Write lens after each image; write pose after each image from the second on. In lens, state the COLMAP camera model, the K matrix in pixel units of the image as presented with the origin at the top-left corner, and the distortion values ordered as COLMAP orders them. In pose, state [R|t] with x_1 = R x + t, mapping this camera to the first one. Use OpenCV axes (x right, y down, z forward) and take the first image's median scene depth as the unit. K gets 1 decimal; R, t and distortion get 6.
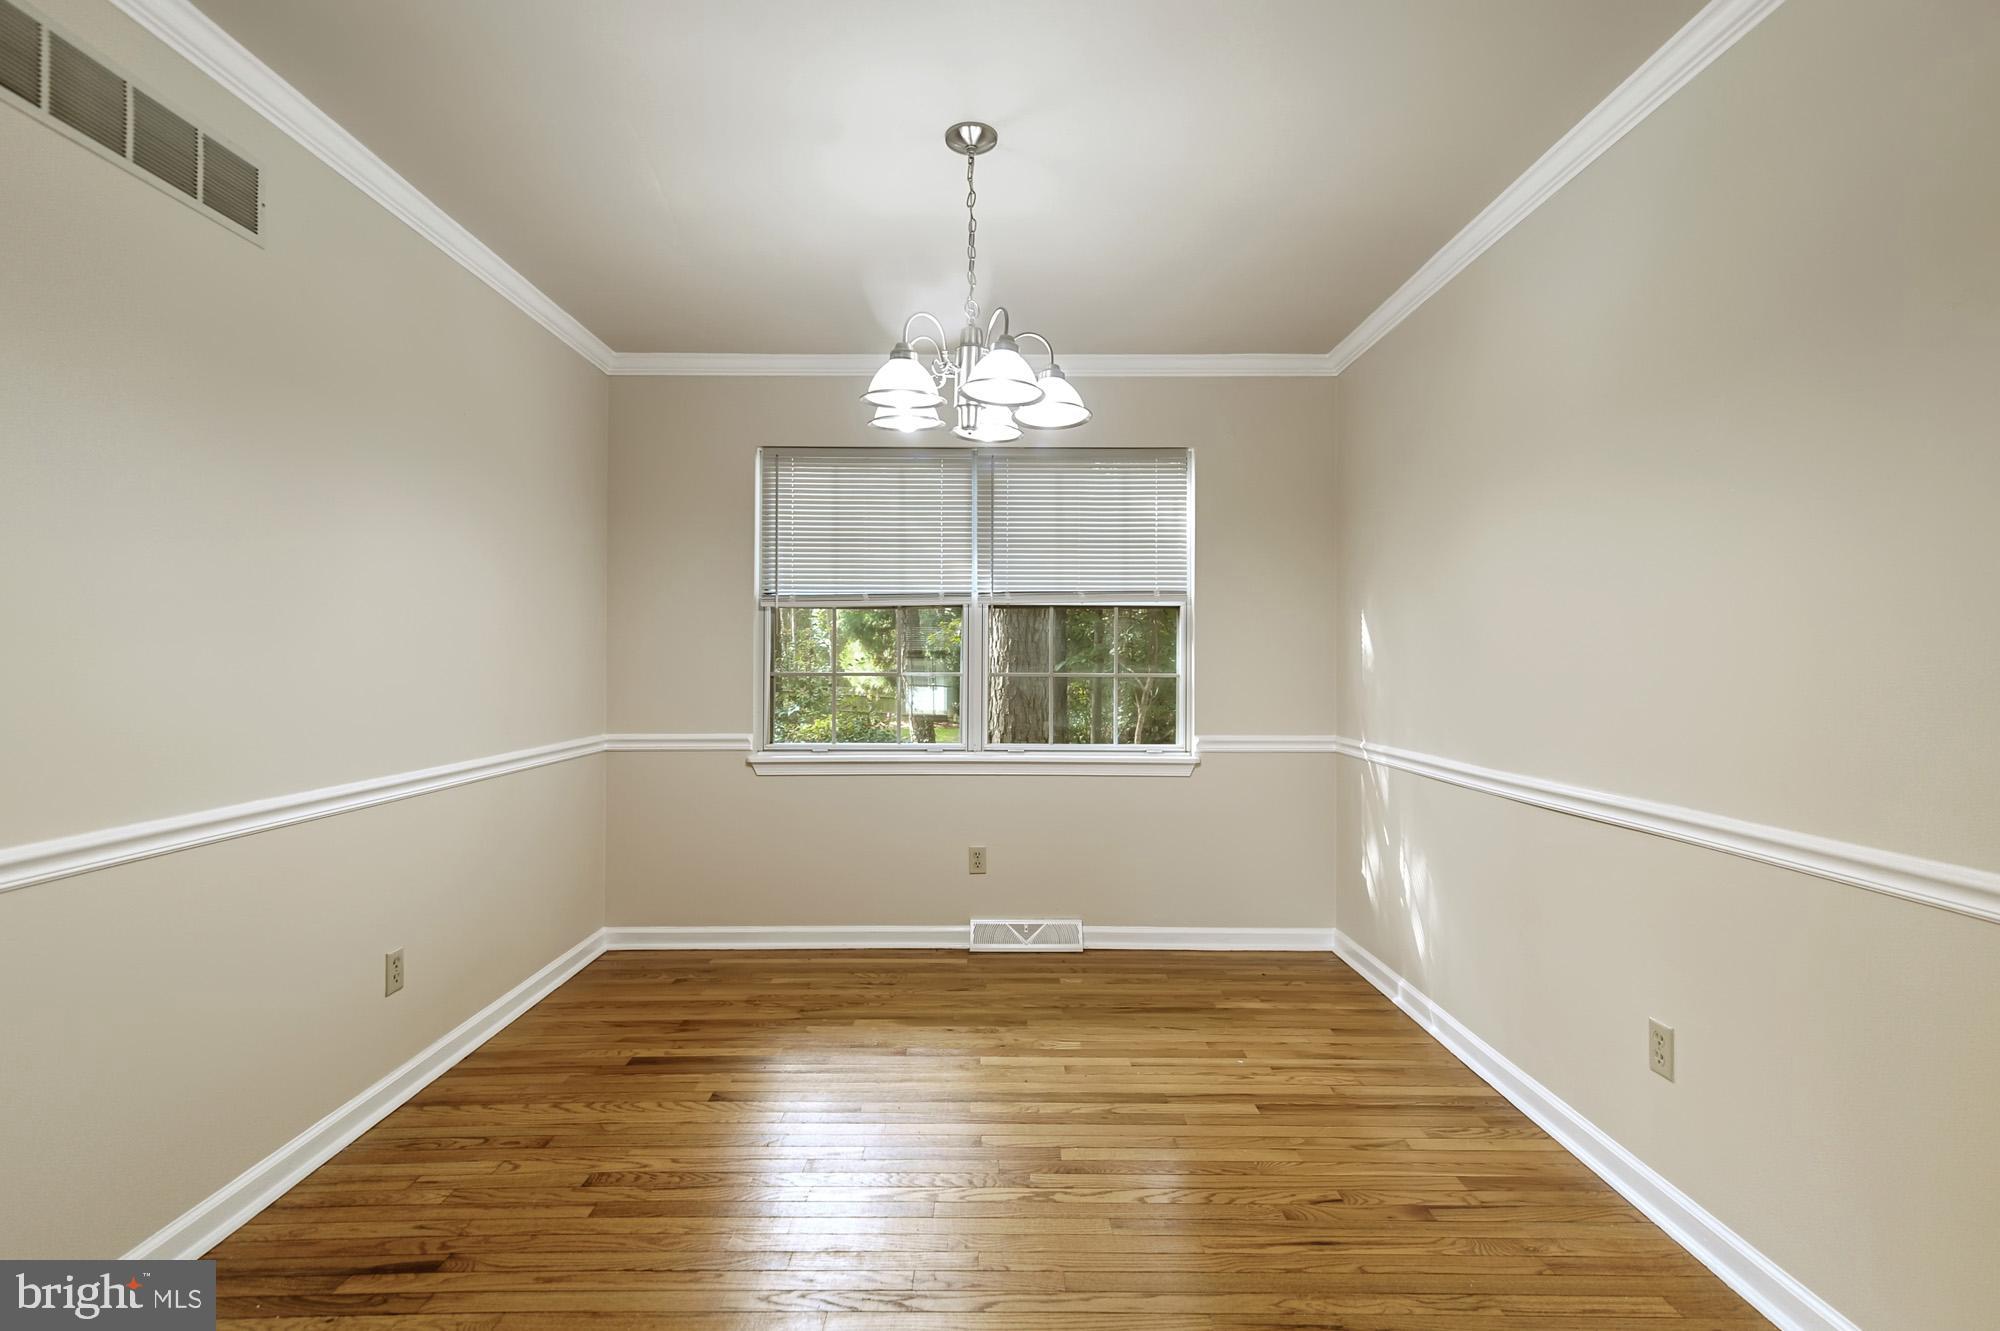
lens RADIAL K [[931.7, 0, 998.3], [0, 931.7, 662.9], [0, 0, 1]] dist [0.020770, -0.000080]
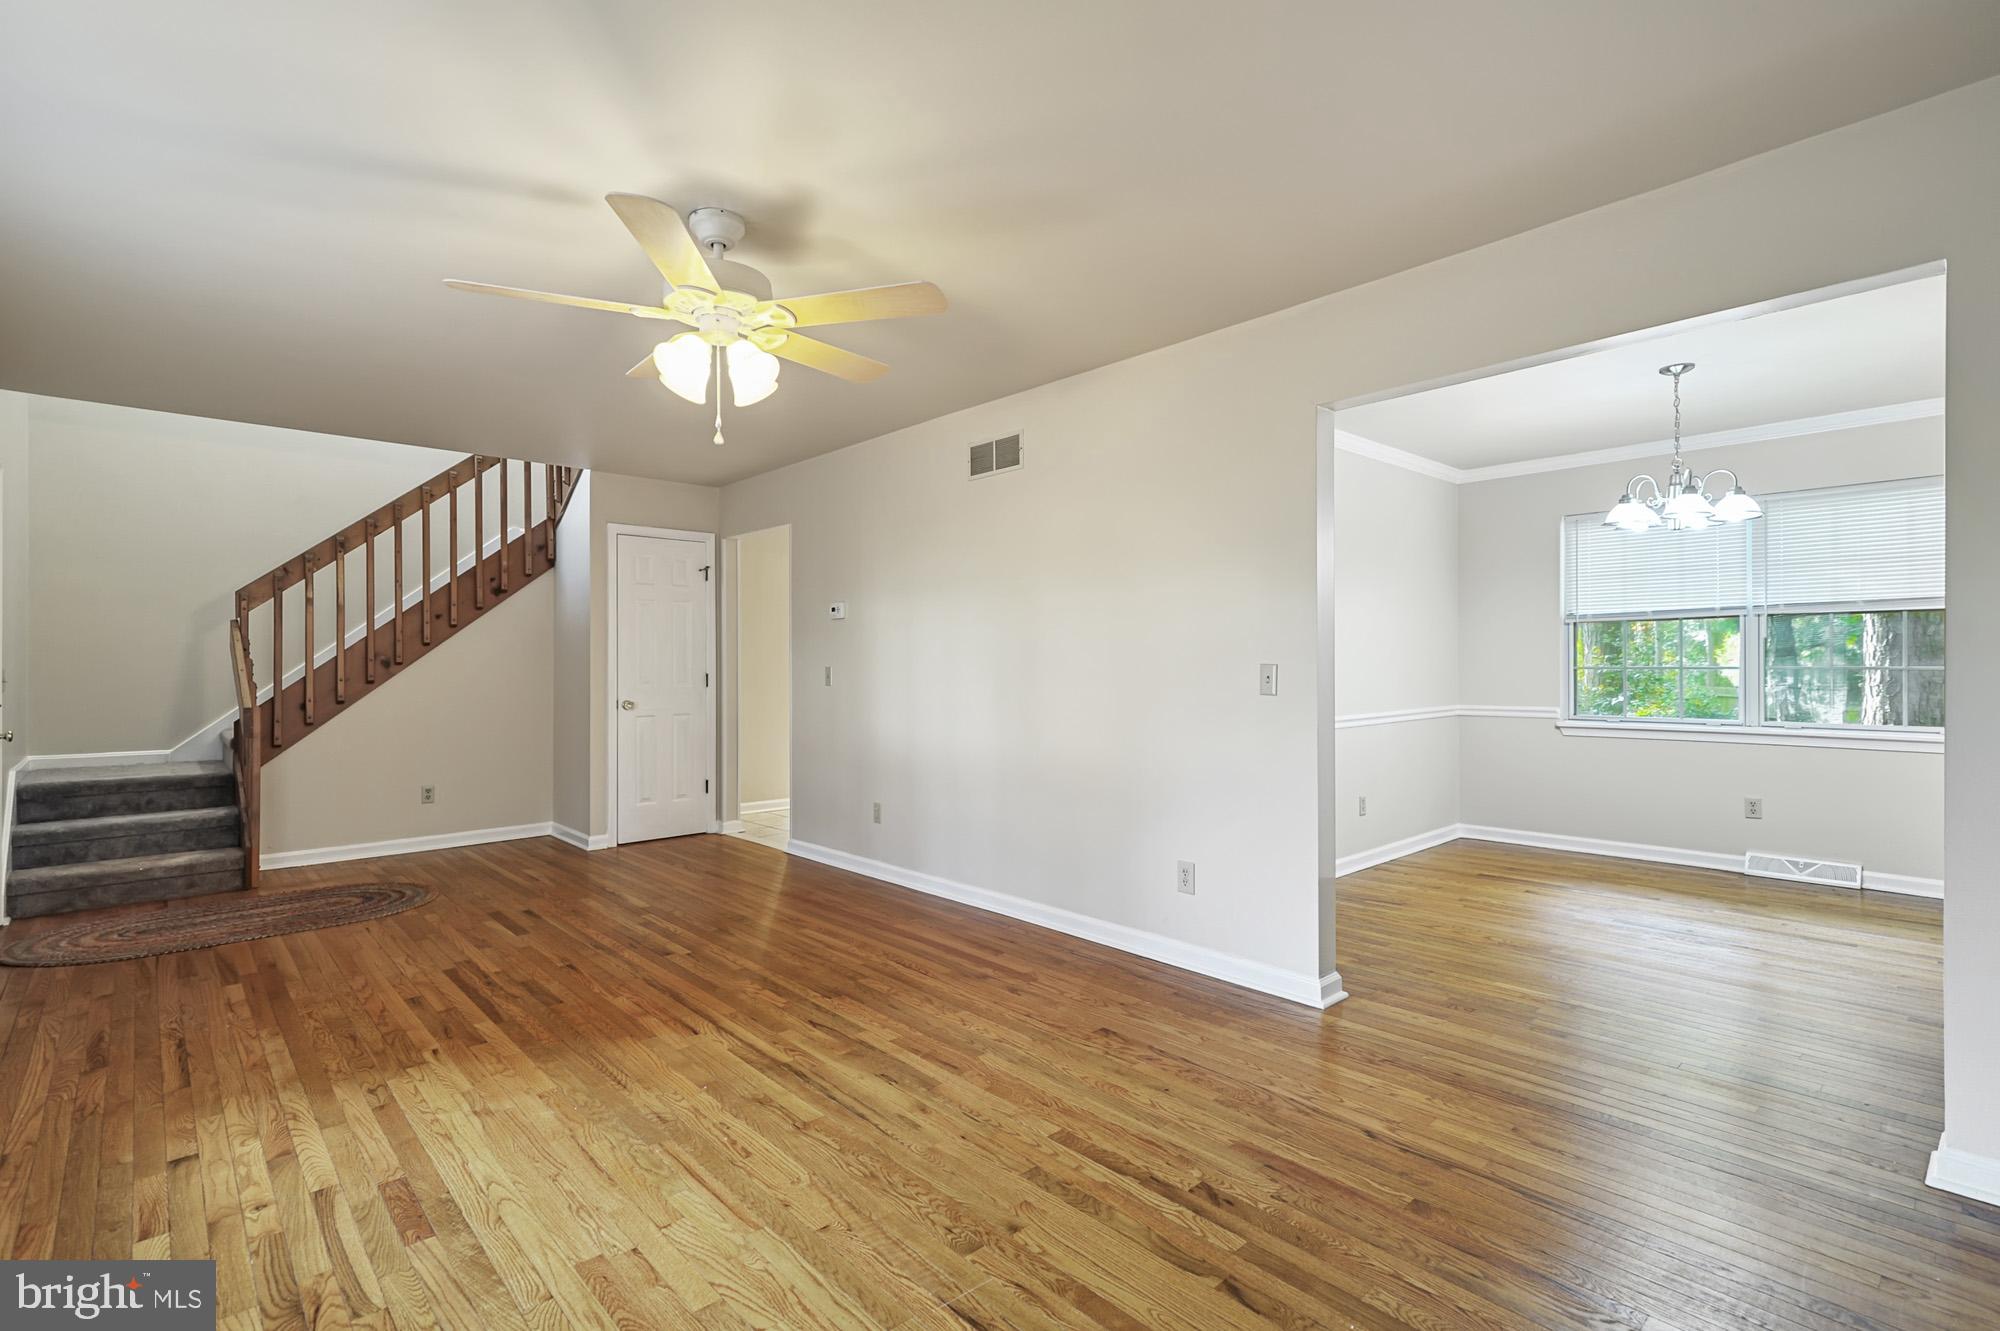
lens RADIAL K [[931.7, 0, 1001.7], [0, 931.7, 662.4], [0, 0, 1]] dist [0.020770, -0.000080]
pose [[0.672920, -0.006577, -0.739686, 0.254058], [0.007744, 0.999968, -0.001846, -0.000658], [0.739675, -0.004486, 0.672949, -0.691247]]
